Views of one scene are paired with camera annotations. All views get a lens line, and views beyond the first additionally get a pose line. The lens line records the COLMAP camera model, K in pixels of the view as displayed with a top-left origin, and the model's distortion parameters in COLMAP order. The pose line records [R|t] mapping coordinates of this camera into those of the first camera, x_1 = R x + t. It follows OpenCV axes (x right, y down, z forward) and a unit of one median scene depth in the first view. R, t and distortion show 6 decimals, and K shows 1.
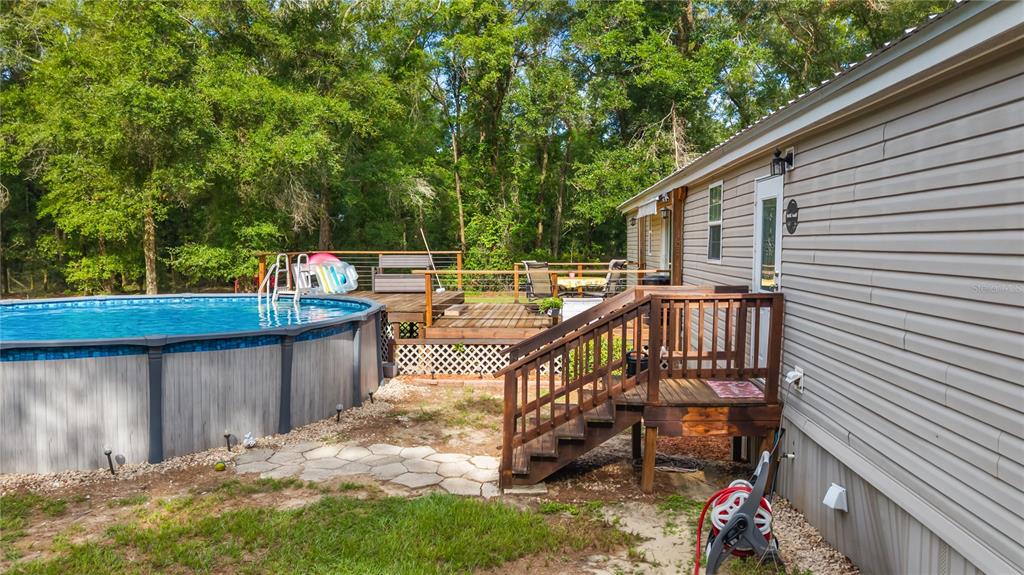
lens RADIAL K [[694.9, 0, 519.3], [0, 694.9, 300.2], [0, 0, 1]] dist [0.020815, -0.024565]
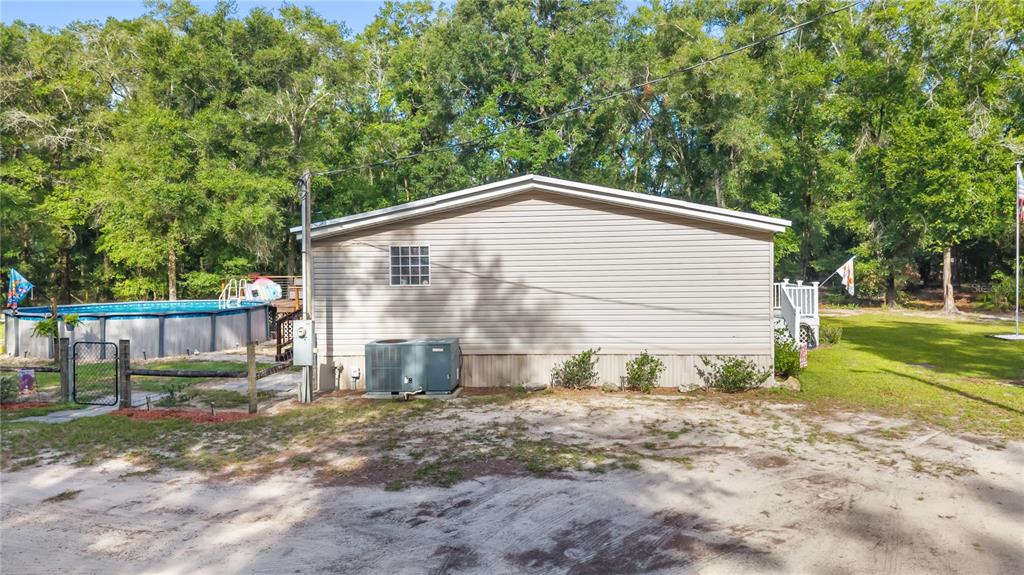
lens RADIAL K [[694.9, 0, 517.7], [0, 694.9, 283.8], [0, 0, 1]] dist [0.020815, -0.024565]
pose [[0.999249, -0.008016, -0.037913, 0.370542], [0.006246, 0.998896, -0.046560, 0.029514], [0.038244, 0.046288, 0.998196, -0.637773]]
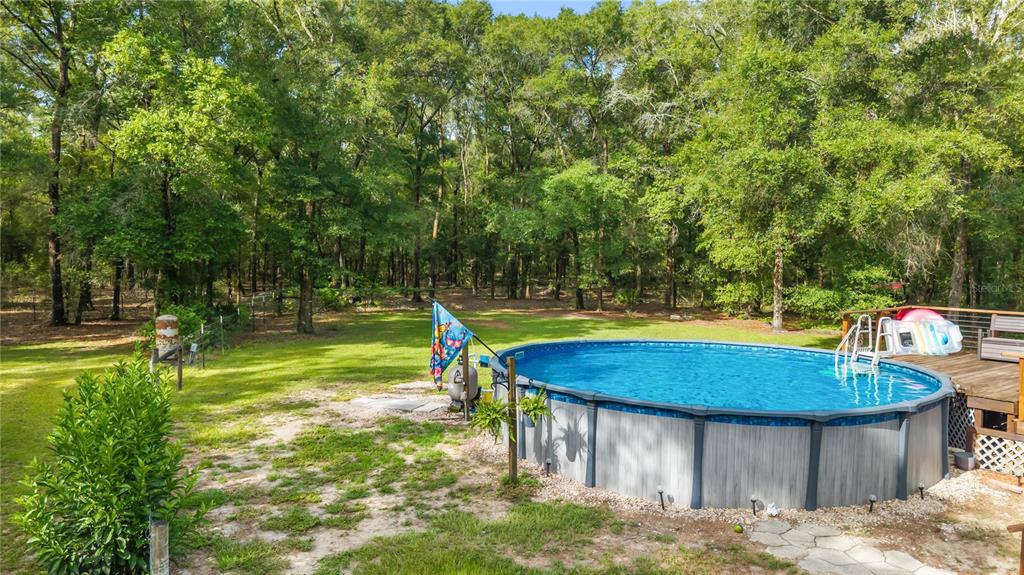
lens RADIAL K [[694.9, 0, 515.7], [0, 694.9, 285.5], [0, 0, 1]] dist [0.020815, -0.024565]
pose [[0.636327, 0.038835, -0.770441, 0.078293], [-0.067756, 0.997686, -0.005671, -0.048976], [0.768438, 0.055810, 0.637486, -0.018067]]
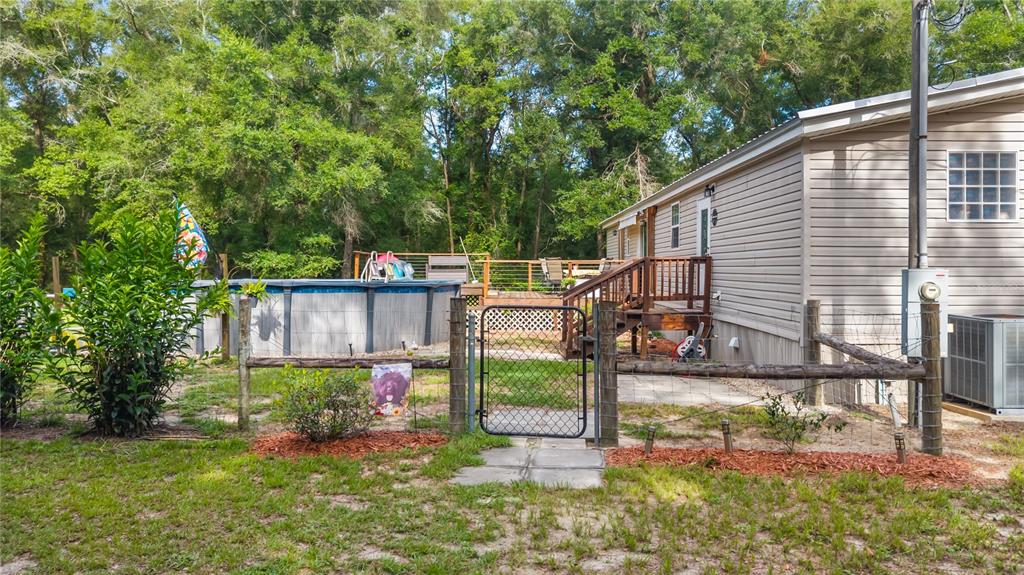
lens RADIAL K [[694.9, 0, 519.0], [0, 694.9, 281.6], [0, 0, 1]] dist [0.020815, -0.024565]
pose [[0.998268, 0.003523, 0.058729, -0.091190], [0.000234, 0.997960, -0.063836, 0.061316], [-0.058834, 0.063739, 0.996231, -0.301797]]
